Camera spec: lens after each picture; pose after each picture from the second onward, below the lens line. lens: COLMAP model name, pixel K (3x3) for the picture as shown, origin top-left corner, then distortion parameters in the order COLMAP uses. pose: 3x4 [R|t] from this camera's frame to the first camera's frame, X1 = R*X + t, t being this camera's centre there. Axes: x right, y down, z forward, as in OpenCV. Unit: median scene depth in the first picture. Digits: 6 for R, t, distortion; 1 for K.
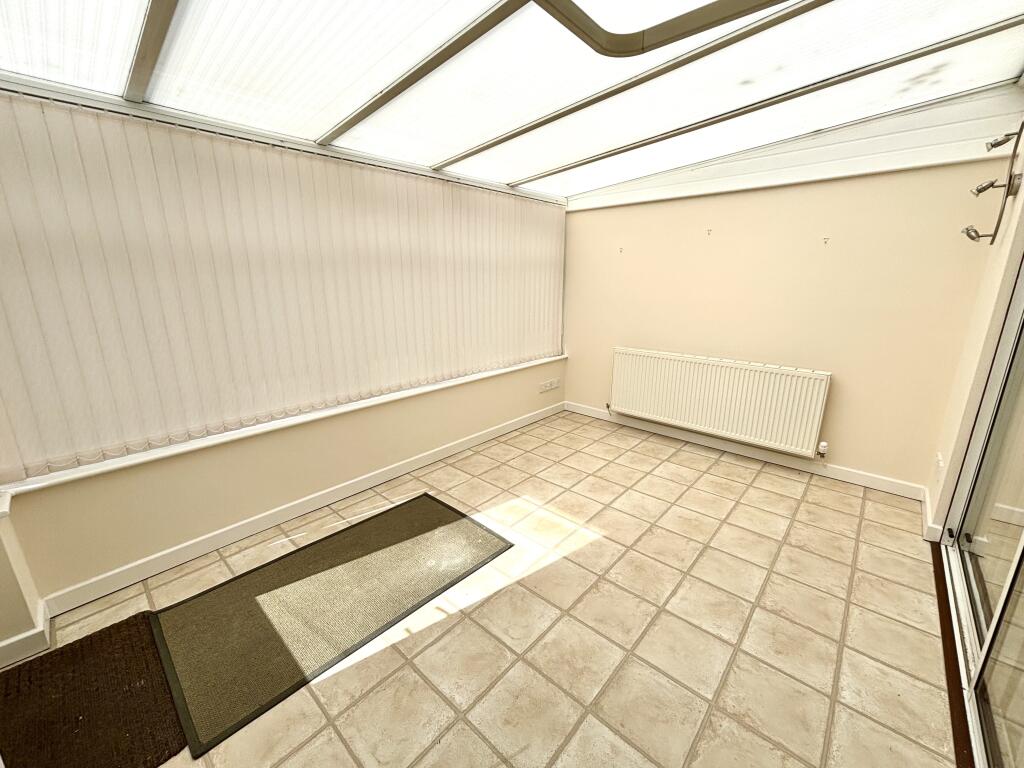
lens RADIAL K [[415.5, 0, 512.0], [0, 415.5, 384.0], [0, 0, 1]] dist [-0.001282, -0.000313]
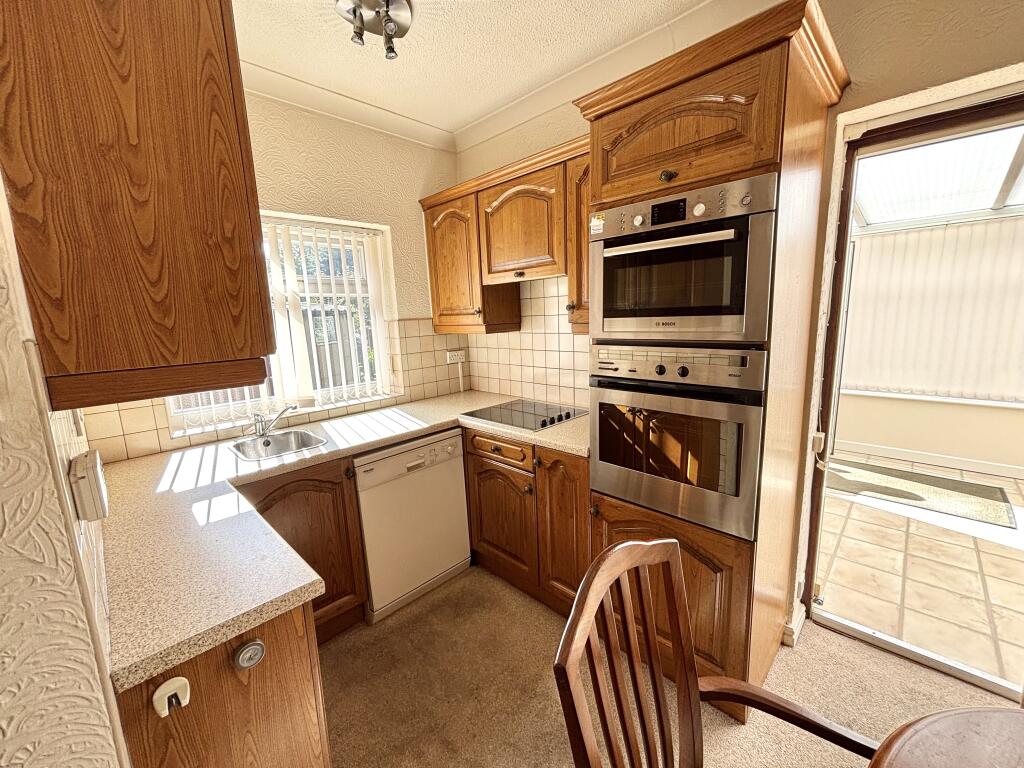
lens RADIAL K [[415.5, 0, 512.0], [0, 415.5, 384.0], [0, 0, 1]] dist [-0.001282, -0.000313]
pose [[-0.040270, 0.172054, -0.984264, 1.015830], [-0.217864, 0.959850, 0.176699, 0.085229], [0.975148, 0.221552, -0.001169, -0.426955]]
